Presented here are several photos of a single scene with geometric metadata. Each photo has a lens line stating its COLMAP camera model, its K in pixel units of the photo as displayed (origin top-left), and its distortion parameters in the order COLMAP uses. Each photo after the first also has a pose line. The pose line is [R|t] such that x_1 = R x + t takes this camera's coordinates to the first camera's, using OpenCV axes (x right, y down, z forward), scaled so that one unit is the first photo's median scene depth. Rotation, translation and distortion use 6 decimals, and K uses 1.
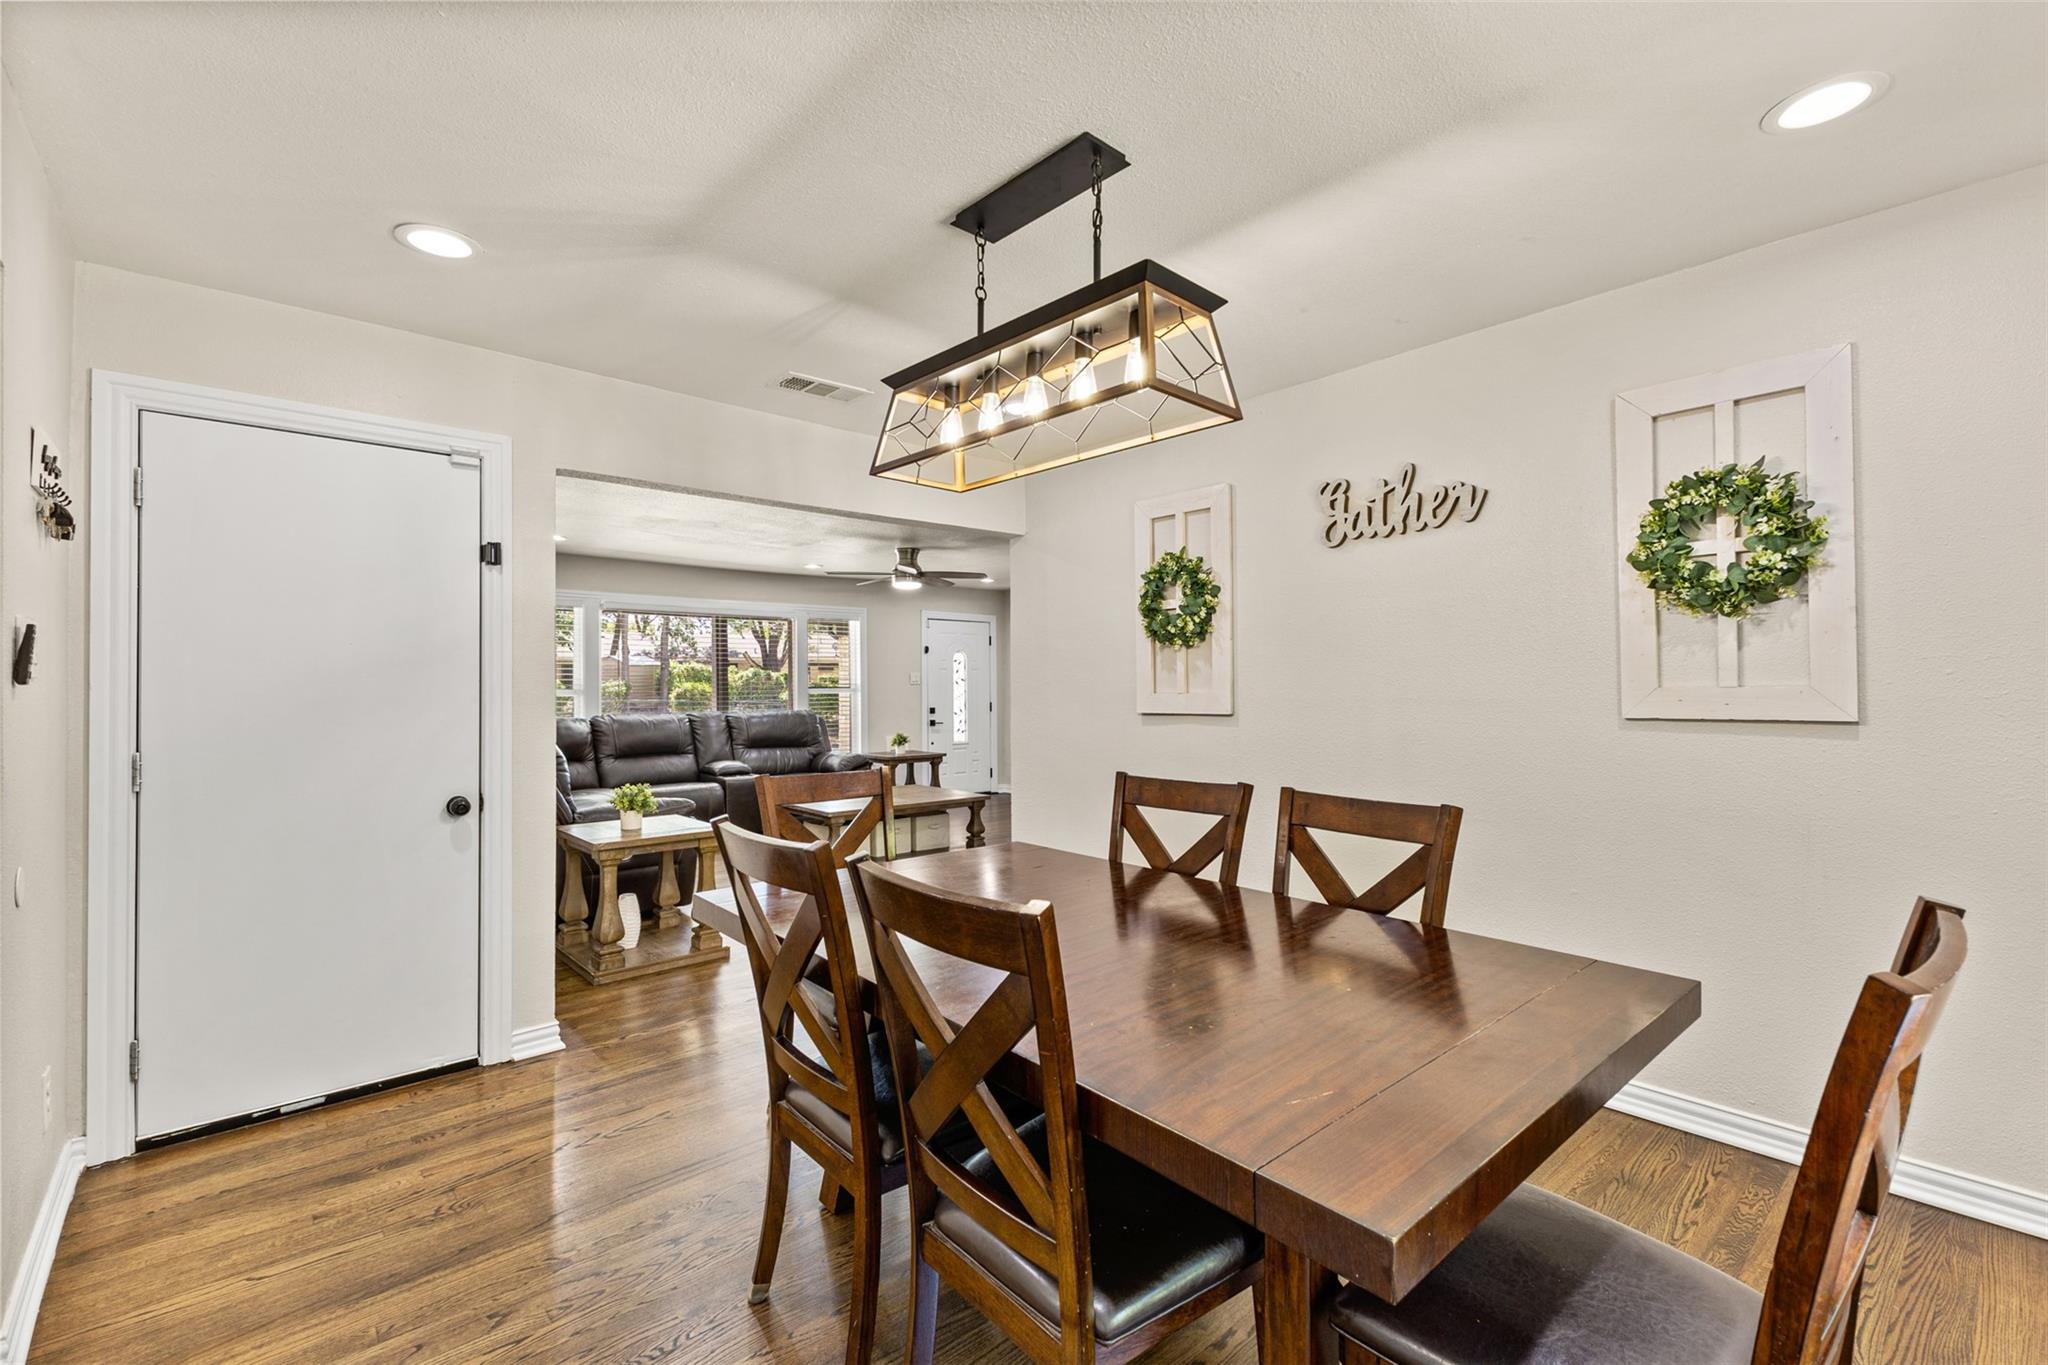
lens RADIAL K [[879.4, 0, 1029.6], [0, 879.4, 674.4], [0, 0, 1]] dist [0.013588, -0.003631]
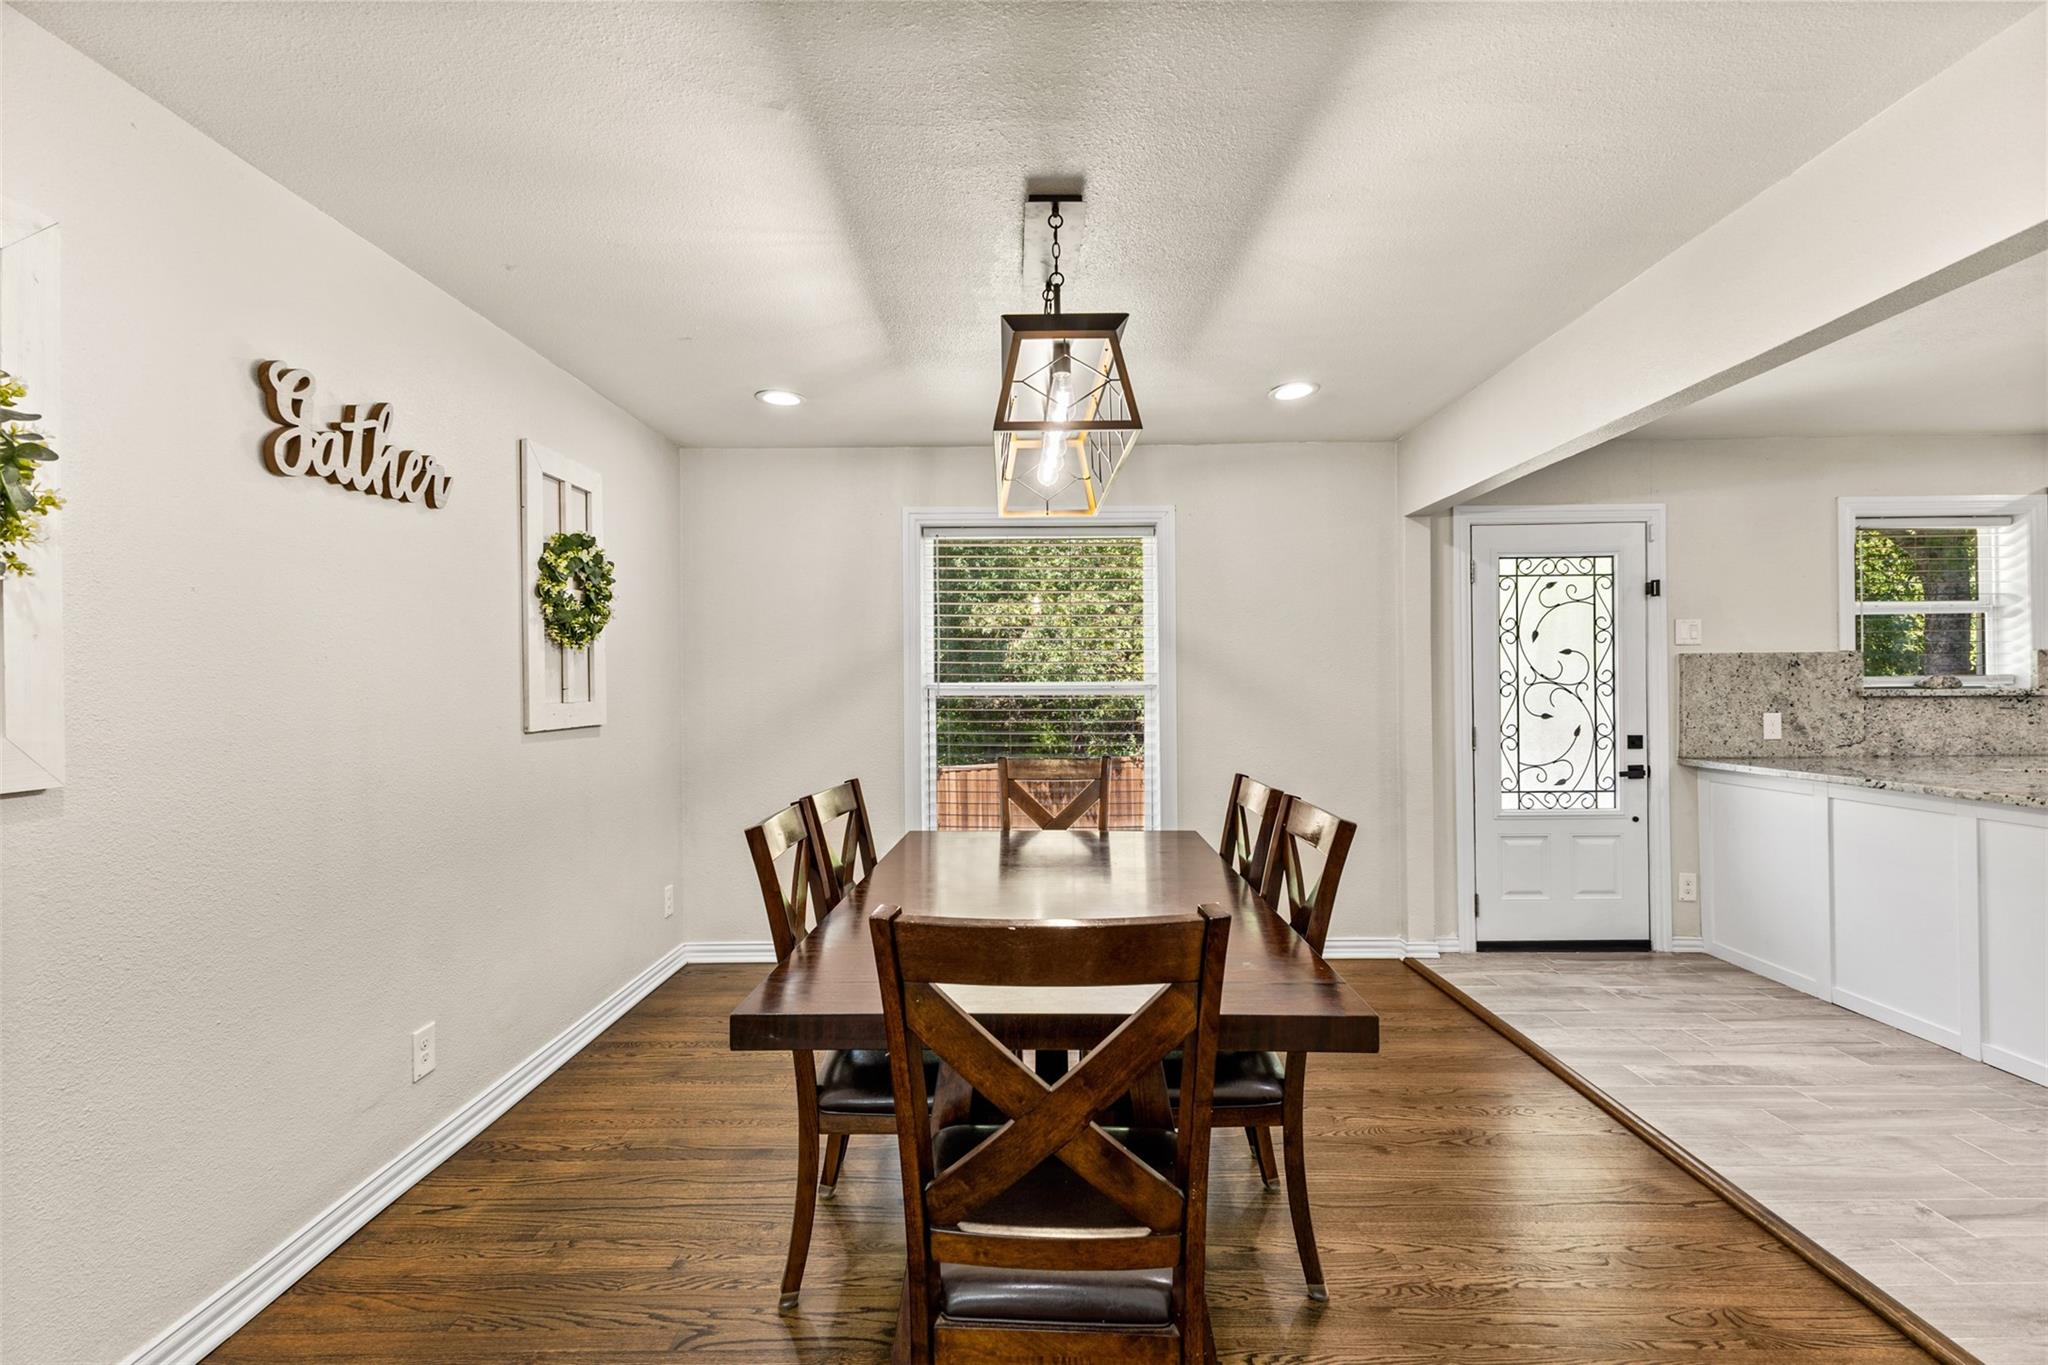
lens RADIAL K [[879.4, 0, 1027.7], [0, 879.4, 679.1], [0, 0, 1]] dist [0.013588, -0.003631]
pose [[-0.742196, 0.018882, 0.669917, -0.191438], [0.008281, 0.999785, -0.019005, 0.003092], [-0.670132, -0.008558, -0.742193, 0.502580]]
